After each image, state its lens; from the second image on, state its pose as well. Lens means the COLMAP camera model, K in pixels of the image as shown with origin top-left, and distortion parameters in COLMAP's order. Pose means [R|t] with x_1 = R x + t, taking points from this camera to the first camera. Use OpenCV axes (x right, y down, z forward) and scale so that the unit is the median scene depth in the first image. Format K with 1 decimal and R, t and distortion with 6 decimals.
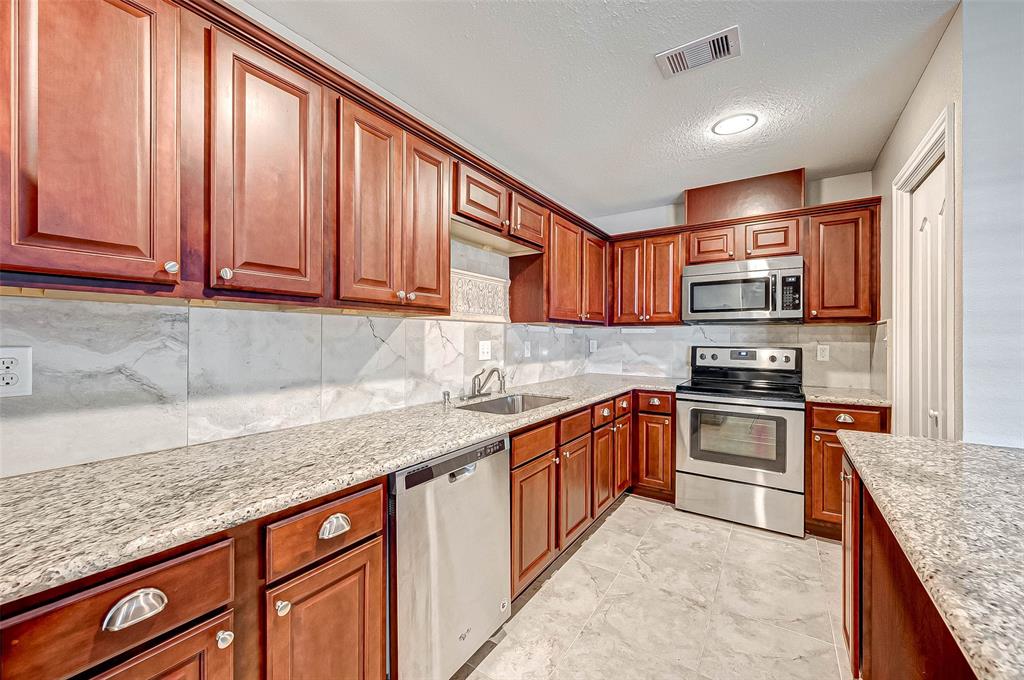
lens RADIAL K [[408.5, 0, 509.1], [0, 408.5, 337.2], [0, 0, 1]] dist [0.001905, -0.000302]
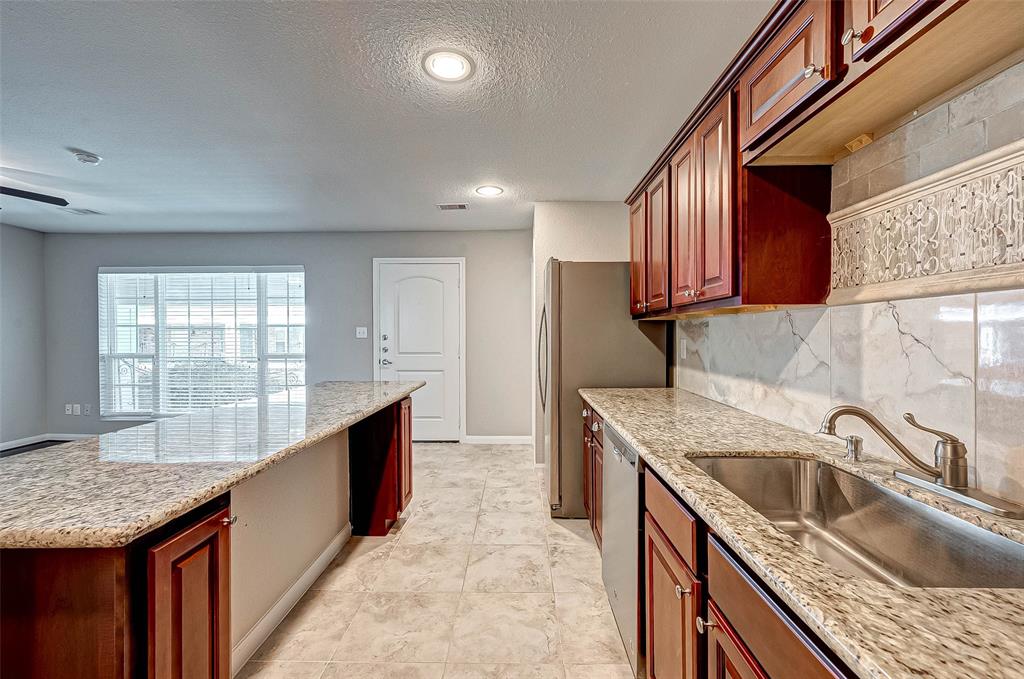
lens RADIAL K [[422.7, 0, 504.6], [0, 422.7, 338.0], [0, 0, 1]] dist [-0.000111, -0.000074]
pose [[-0.849555, 0.002501, -0.527495, 0.497097], [0.000893, 0.999994, 0.003302, 0.002527], [0.527500, 0.002334, -0.849552, 1.174265]]
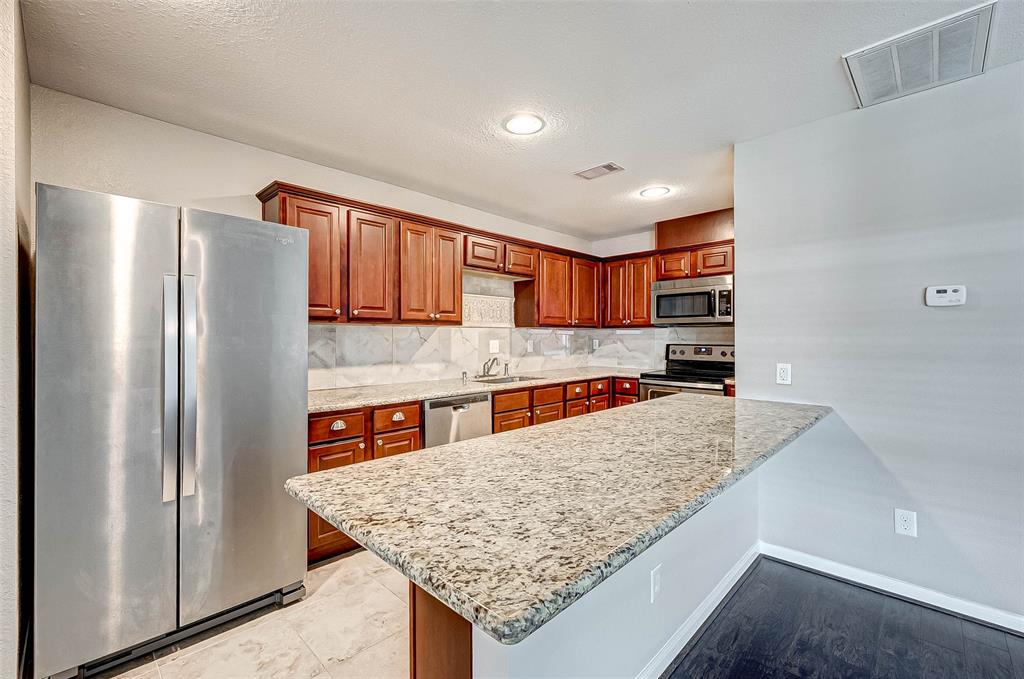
lens RADIAL K [[434.7, 0, 490.1], [0, 434.7, 339.1], [0, 0, 1]] dist [-0.000463, 0.000087]
pose [[0.979038, -0.002788, -0.203660, 0.284829], [0.004115, 0.999973, 0.006094, -0.005351], [0.203638, -0.006804, 0.979023, -0.635774]]
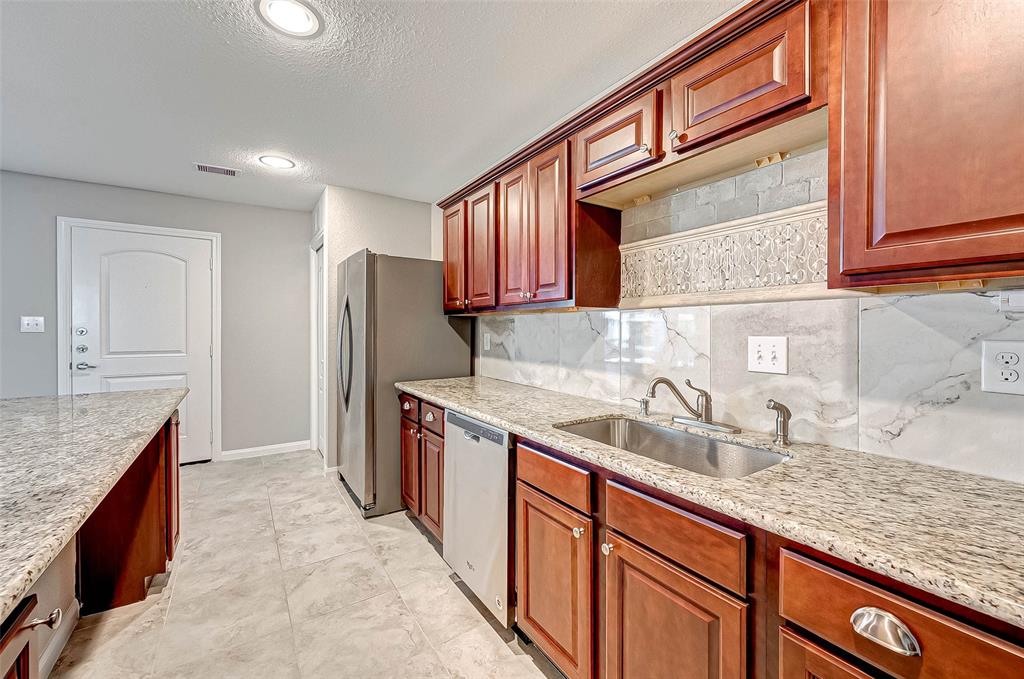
lens RADIAL K [[416.6, 0, 511.5], [0, 416.6, 331.6], [0, 0, 1]] dist [-0.002132, -0.000295]
pose [[-0.389745, 0.002290, -0.920920, 0.650850], [-0.000773, 0.999996, 0.002814, 0.001630], [0.920923, 0.001809, -0.389741, 1.030318]]
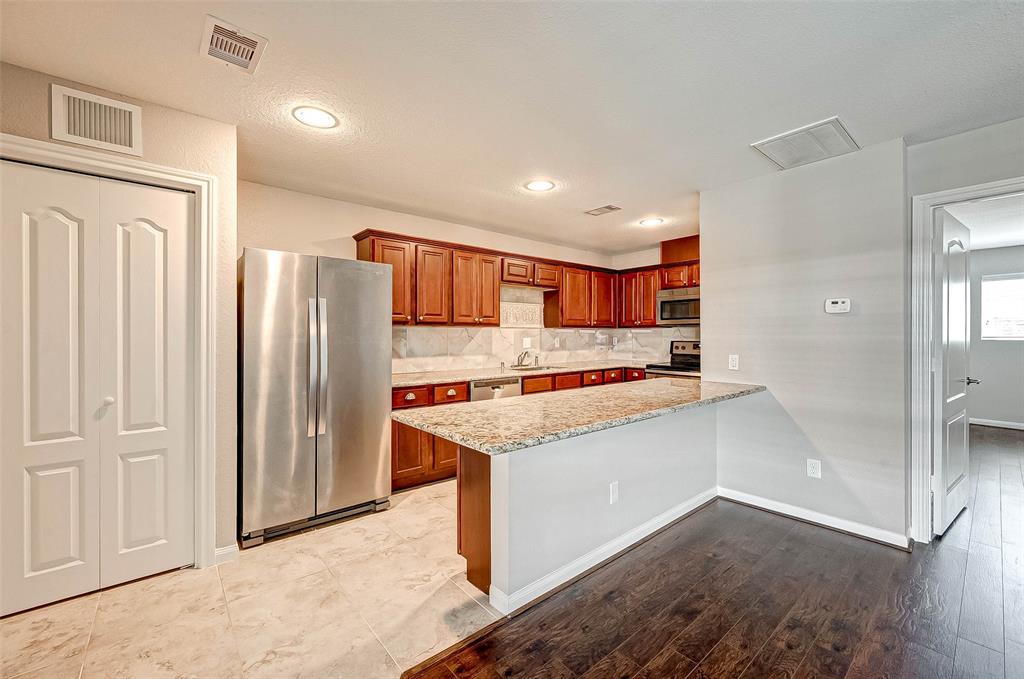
lens RADIAL K [[411.8, 0, 511.1], [0, 411.8, 335.7], [0, 0, 1]] dist [0.002222, 0.000089]
pose [[0.961617, -0.004595, -0.274356, 0.447667], [0.005446, 0.999982, 0.002341, -0.006991], [0.274341, -0.003746, 0.961625, -0.973493]]
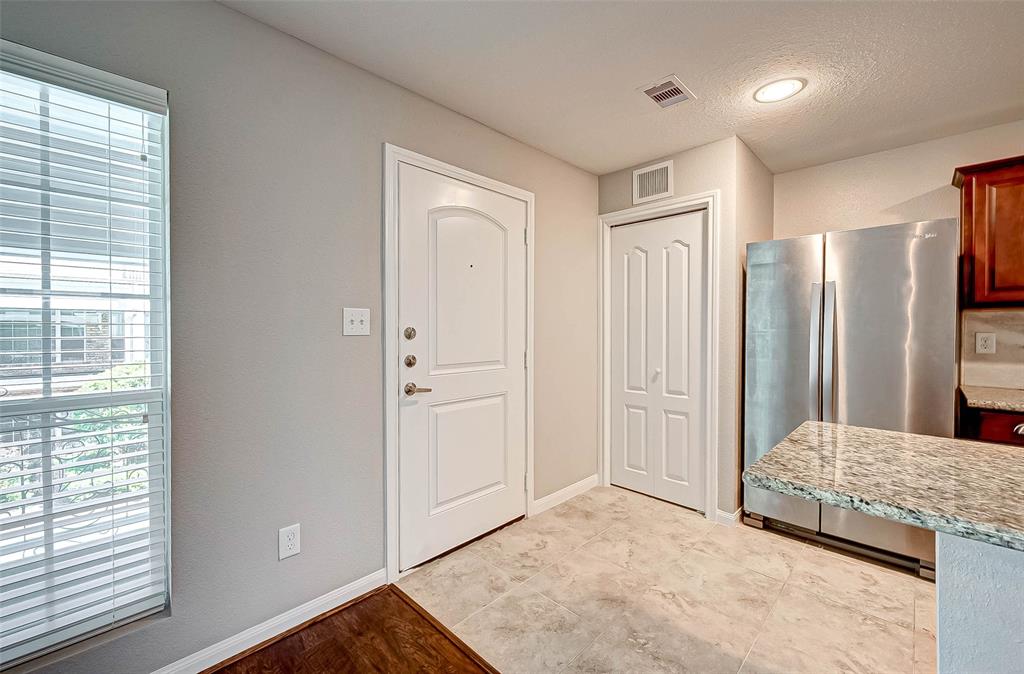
lens RADIAL K [[420.5, 0, 513.6], [0, 420.5, 330.6], [0, 0, 1]] dist [0.000721, 0.000110]
pose [[-0.183520, 0.002977, -0.983011, 0.755145], [0.003251, 0.999992, 0.002422, -0.001207], [0.983011, -0.002752, -0.183528, -0.560436]]
